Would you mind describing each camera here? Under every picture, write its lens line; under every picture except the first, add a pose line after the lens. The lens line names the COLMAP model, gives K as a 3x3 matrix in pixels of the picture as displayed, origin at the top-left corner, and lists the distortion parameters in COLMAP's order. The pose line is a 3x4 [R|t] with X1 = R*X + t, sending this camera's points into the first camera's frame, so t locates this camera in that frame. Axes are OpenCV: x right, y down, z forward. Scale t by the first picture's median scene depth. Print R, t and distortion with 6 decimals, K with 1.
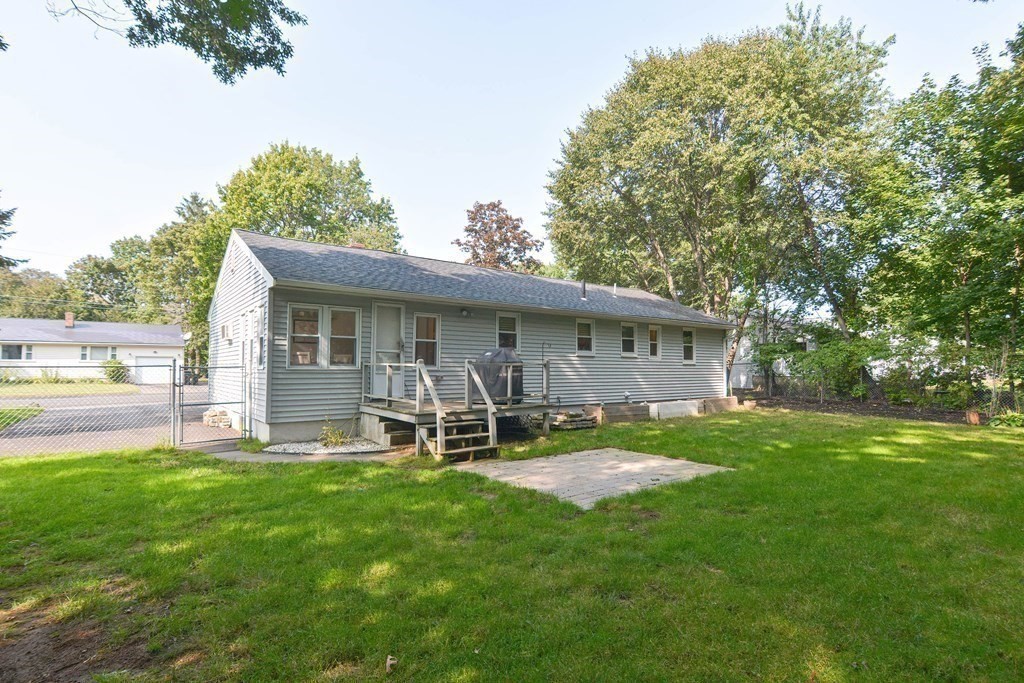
lens RADIAL K [[519.7, 0, 512.0], [0, 519.7, 360.0], [0, 0, 1]] dist [-0.000269, 0.000071]
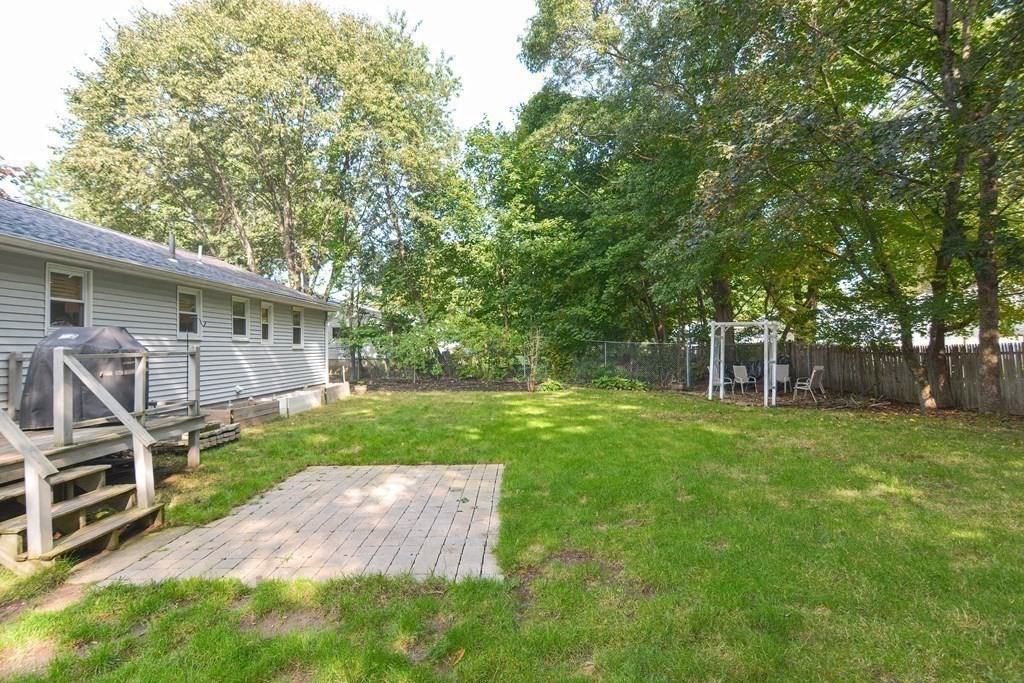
lens RADIAL K [[508.6, 0, 507.9], [0, 508.6, 328.9], [0, 0, 1]] dist [-0.004994, -0.000810]
pose [[0.626010, 0.011192, 0.779735, -0.115817], [0.011369, 0.999660, -0.023477, -0.001466], [-0.779732, 0.023562, 0.625670, 0.204544]]
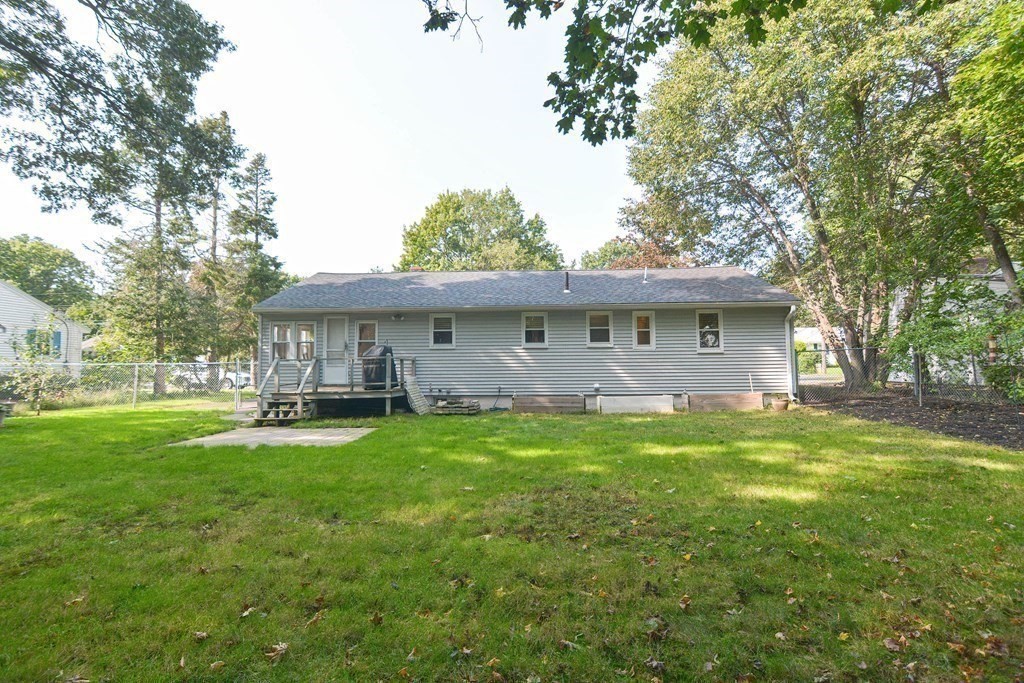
lens RADIAL K [[513.0, 0, 512.0], [0, 513.0, 341.5], [0, 0, 1]] dist [0.000530, 0.000027]
pose [[0.760434, -0.041648, -0.648079, 0.694771], [0.023297, 0.999049, -0.036867, 0.014246], [0.648998, 0.012937, 0.760680, 0.178427]]
